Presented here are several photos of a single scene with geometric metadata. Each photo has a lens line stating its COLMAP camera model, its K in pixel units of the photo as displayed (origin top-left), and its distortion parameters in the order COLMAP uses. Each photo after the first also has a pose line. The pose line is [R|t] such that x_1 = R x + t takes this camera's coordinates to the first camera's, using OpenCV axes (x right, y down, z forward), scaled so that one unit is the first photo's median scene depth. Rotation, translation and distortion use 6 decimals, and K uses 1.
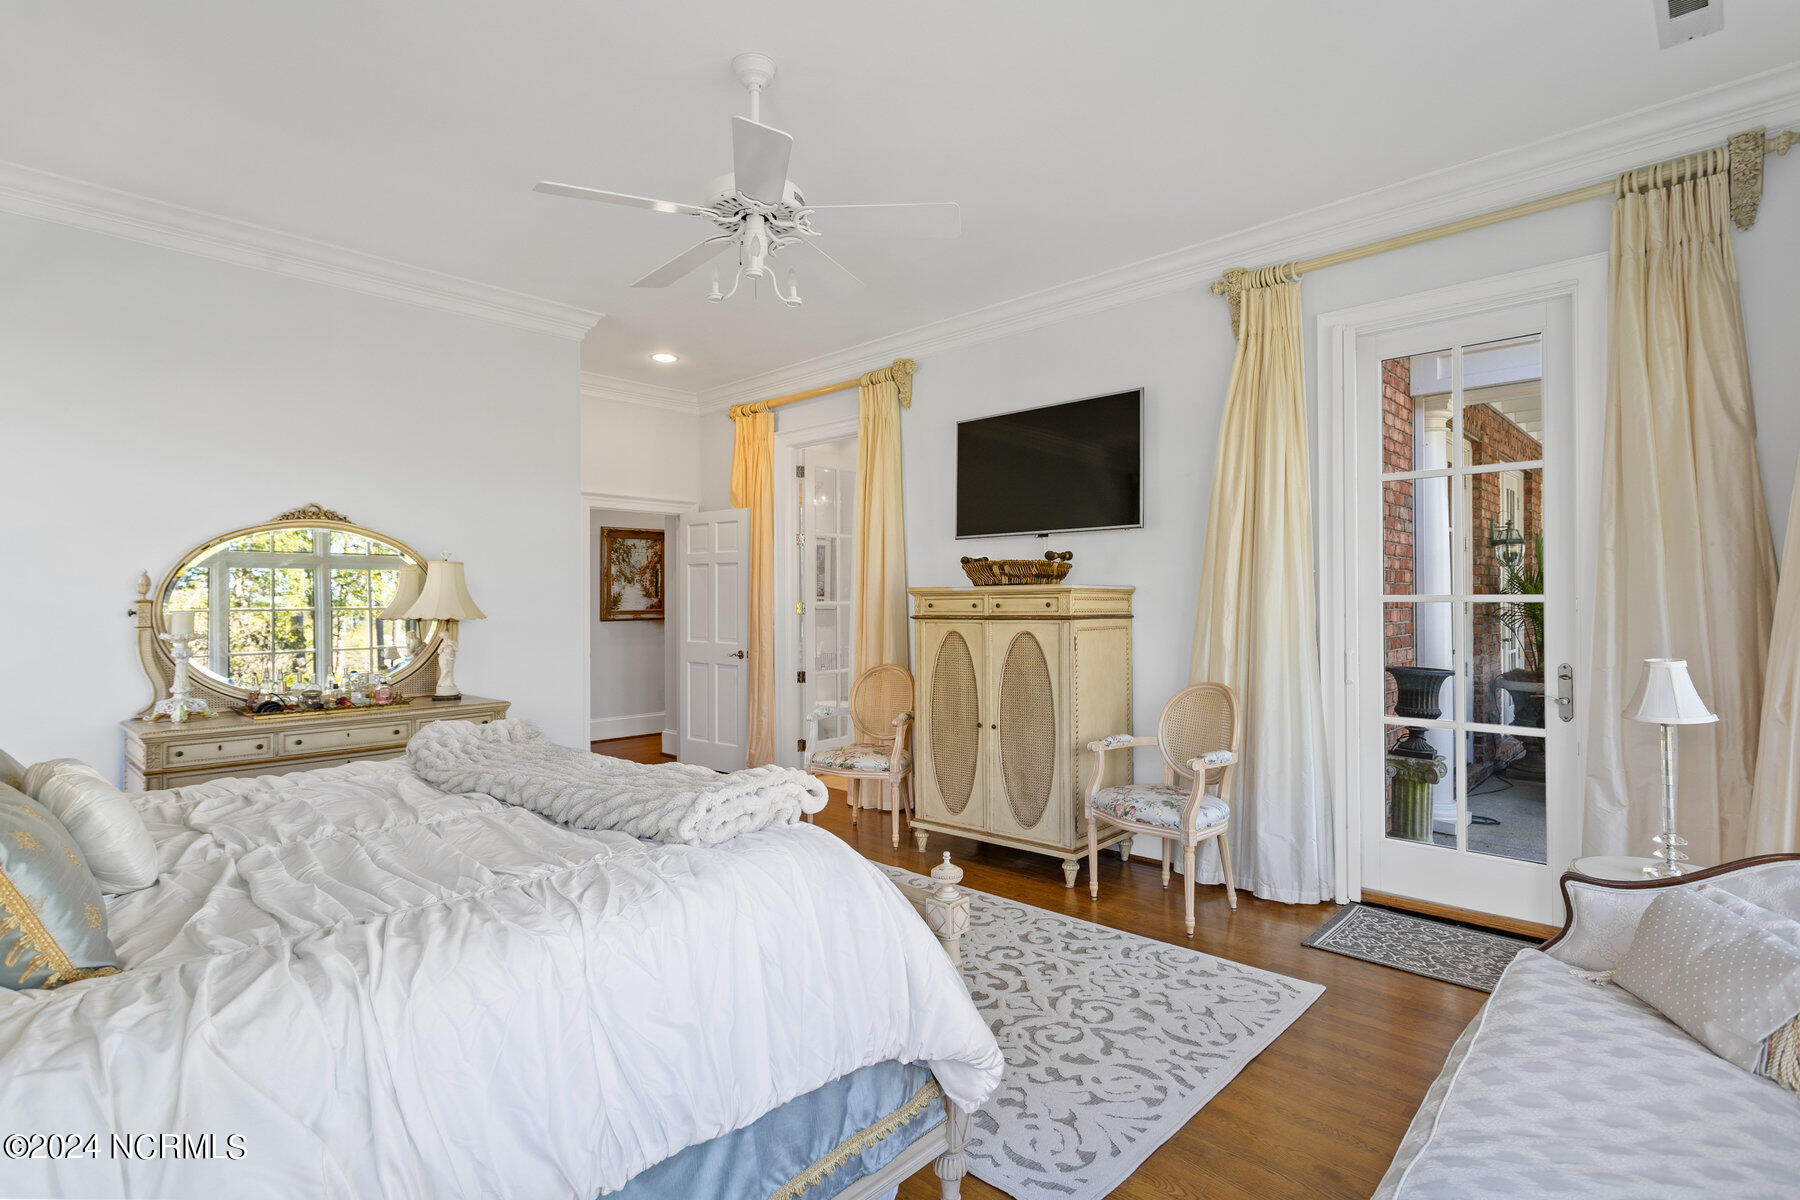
lens RADIAL K [[860.3, 0, 901.0], [0, 860.3, 590.7], [0, 0, 1]] dist [-0.000558, -0.000160]
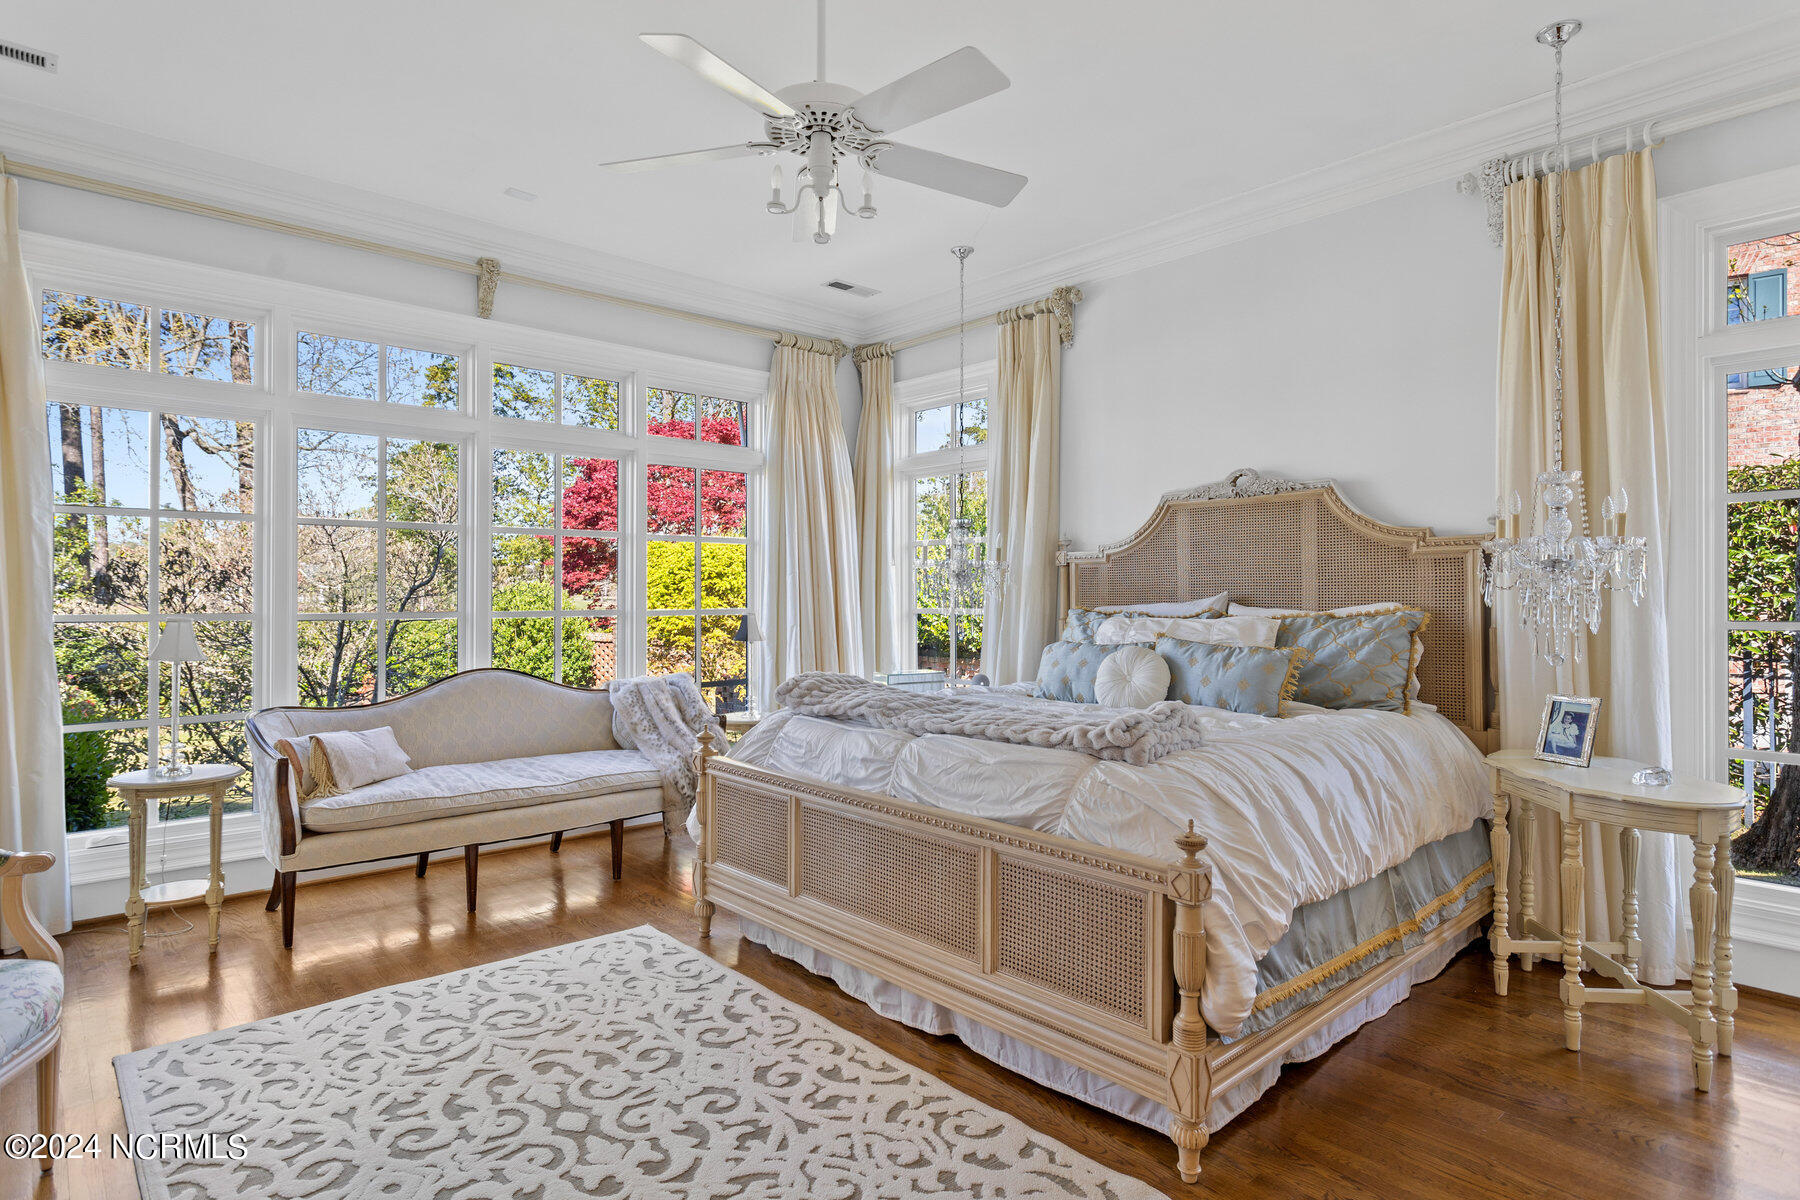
lens RADIAL K [[979.0, 0, 900.1], [0, 979.0, 597.4], [0, 0, 1]] dist [0.002852, -0.000114]
pose [[-0.996950, 0.000186, 0.078046, -0.331077], [-0.000090, 0.999994, -0.003536, 0.042189], [-0.078047, -0.003532, -0.996943, 2.017185]]
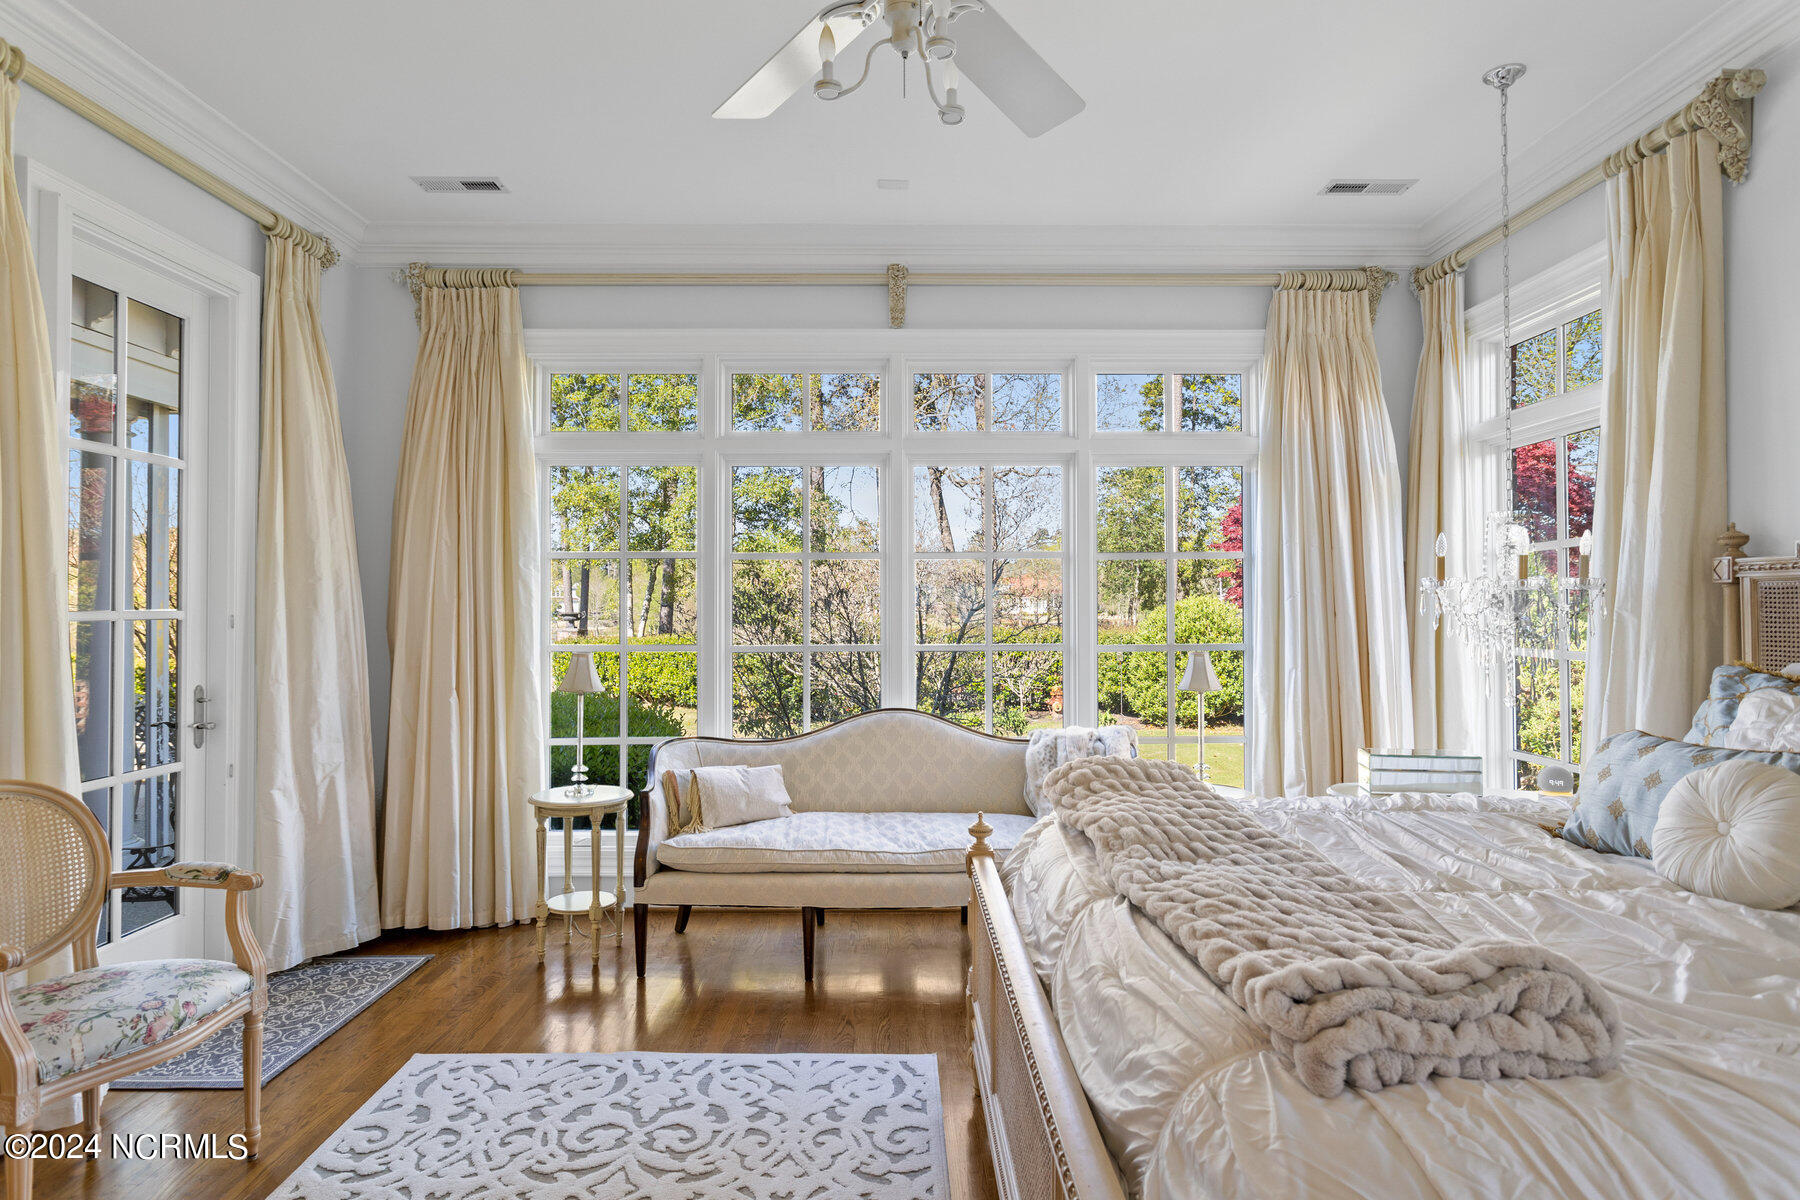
lens RADIAL K [[1013.8, 0, 894.7], [0, 1013.8, 594.4], [0, 0, 1]] dist [-0.009005, 0.000767]
pose [[-0.684717, 0.011343, 0.728721, -0.664618], [-0.000199, 0.999876, -0.015751, 0.003442], [-0.728809, -0.010930, -0.684630, 1.481356]]
